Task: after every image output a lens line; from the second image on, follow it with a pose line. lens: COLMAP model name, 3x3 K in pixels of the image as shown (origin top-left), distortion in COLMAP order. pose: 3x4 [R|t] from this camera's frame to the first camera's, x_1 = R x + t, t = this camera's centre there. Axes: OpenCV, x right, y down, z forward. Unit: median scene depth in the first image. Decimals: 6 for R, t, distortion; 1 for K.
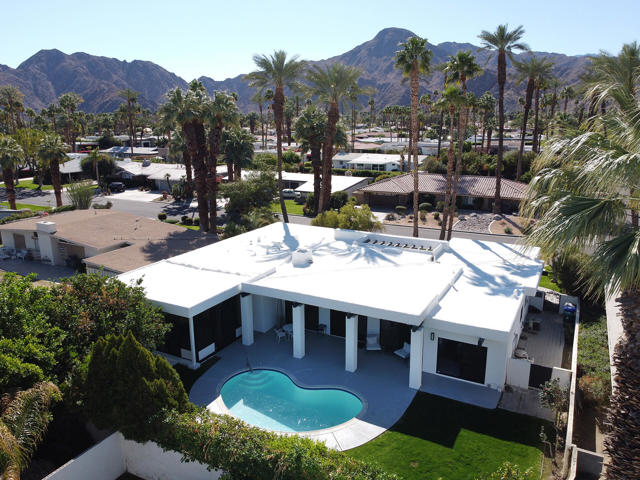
lens RADIAL K [[490.0, 0, 320.0], [0, 490.0, 240.0], [0, 0, 1]] dist [-0.006867, 0.000547]
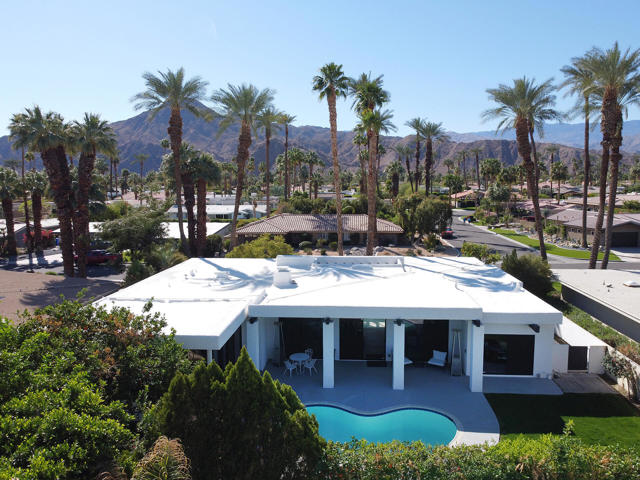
lens RADIAL K [[490.0, 0, 320.0], [0, 490.0, 240.0], [0, 0, 1]] dist [-0.006867, 0.000547]
pose [[0.914718, -0.046913, 0.401360, -0.330427], [0.099205, 0.988912, -0.110504, 0.072527], [-0.391725, 0.140897, 0.909230, 0.187233]]
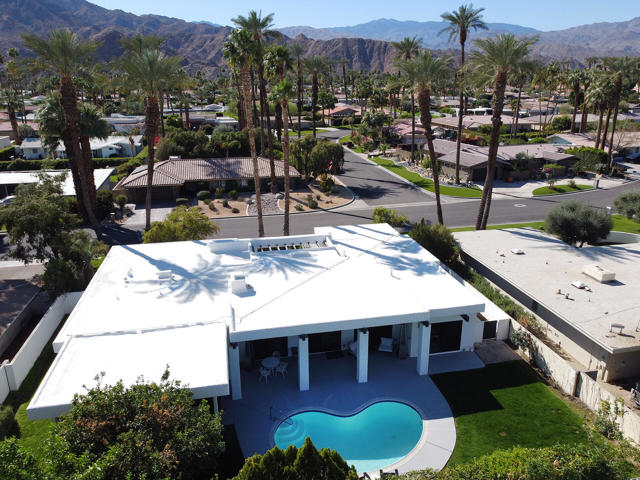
lens RADIAL K [[490.0, 0, 320.0], [0, 490.0, 240.0], [0, 0, 1]] dist [-0.006867, 0.000547]
pose [[0.764794, -0.203408, 0.611323, -0.475497], [0.160731, 0.979090, 0.124694, -0.138666], [-0.623904, 0.002893, 0.781496, 0.203626]]
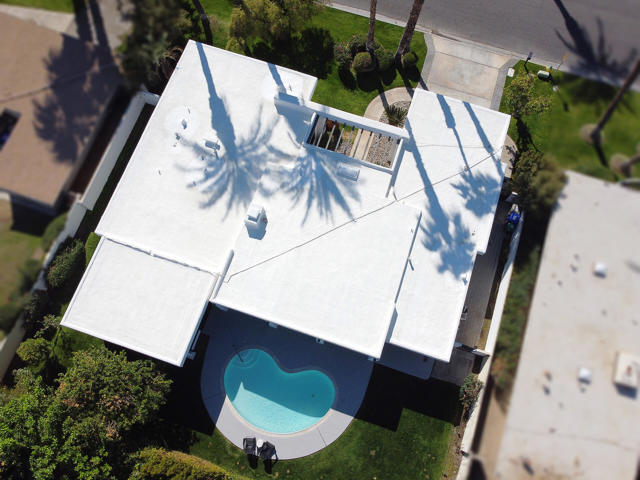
lens RADIAL K [[490.0, 0, 320.0], [0, 490.0, 240.0], [0, 0, 1]] dist [-0.006867, 0.000547]
pose [[0.985103, -0.166385, 0.043463, 0.042326], [0.046251, 0.499769, 0.864923, -0.769536], [-0.165631, -0.850028, 0.500019, 0.494859]]
